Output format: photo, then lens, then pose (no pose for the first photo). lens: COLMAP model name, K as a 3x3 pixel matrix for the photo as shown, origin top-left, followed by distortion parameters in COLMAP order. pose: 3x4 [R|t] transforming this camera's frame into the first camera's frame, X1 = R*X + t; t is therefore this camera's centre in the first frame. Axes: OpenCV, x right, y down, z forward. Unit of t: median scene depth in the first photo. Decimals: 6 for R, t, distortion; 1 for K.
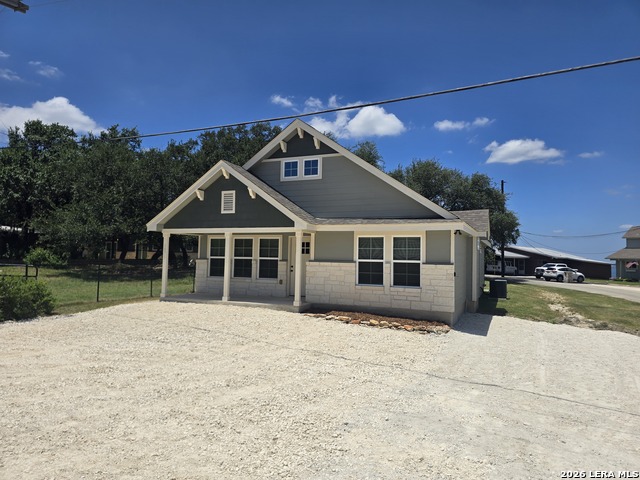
lens RADIAL K [[425.8, 0, 328.8], [0, 425.8, 234.4], [0, 0, 1]] dist [0.036101, -0.036653]
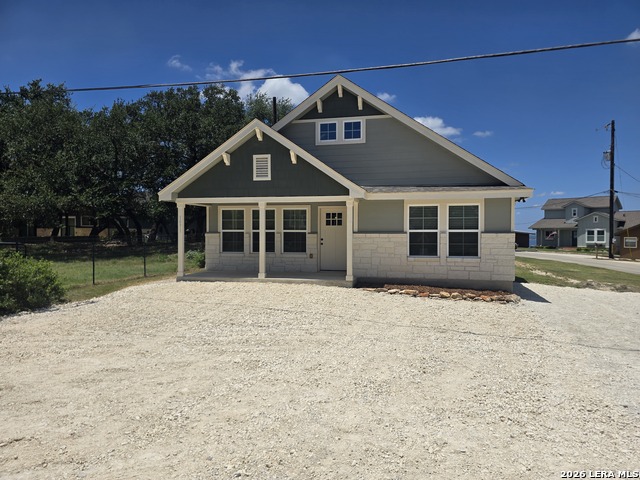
lens RADIAL K [[425.8, 0, 326.2], [0, 425.8, 241.9], [0, 0, 1]] dist [0.036101, -0.036653]
pose [[0.982826, -0.020608, 0.183383, -0.272188], [0.006306, 0.996915, 0.078233, 0.009638], [-0.184429, -0.075733, 0.979924, 0.097350]]
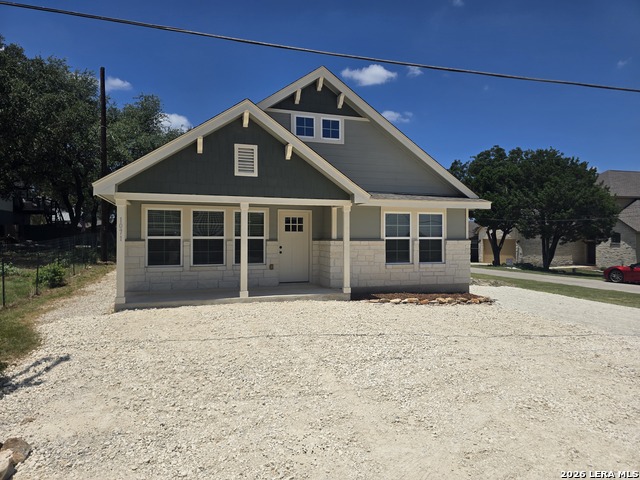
lens RADIAL K [[425.8, 0, 323.5], [0, 425.8, 234.9], [0, 0, 1]] dist [0.036101, -0.036653]
pose [[0.738841, -0.014554, 0.673723, -0.629070], [-0.026362, 0.998377, 0.050478, 0.009775], [-0.673364, -0.055056, 0.737258, 0.380606]]
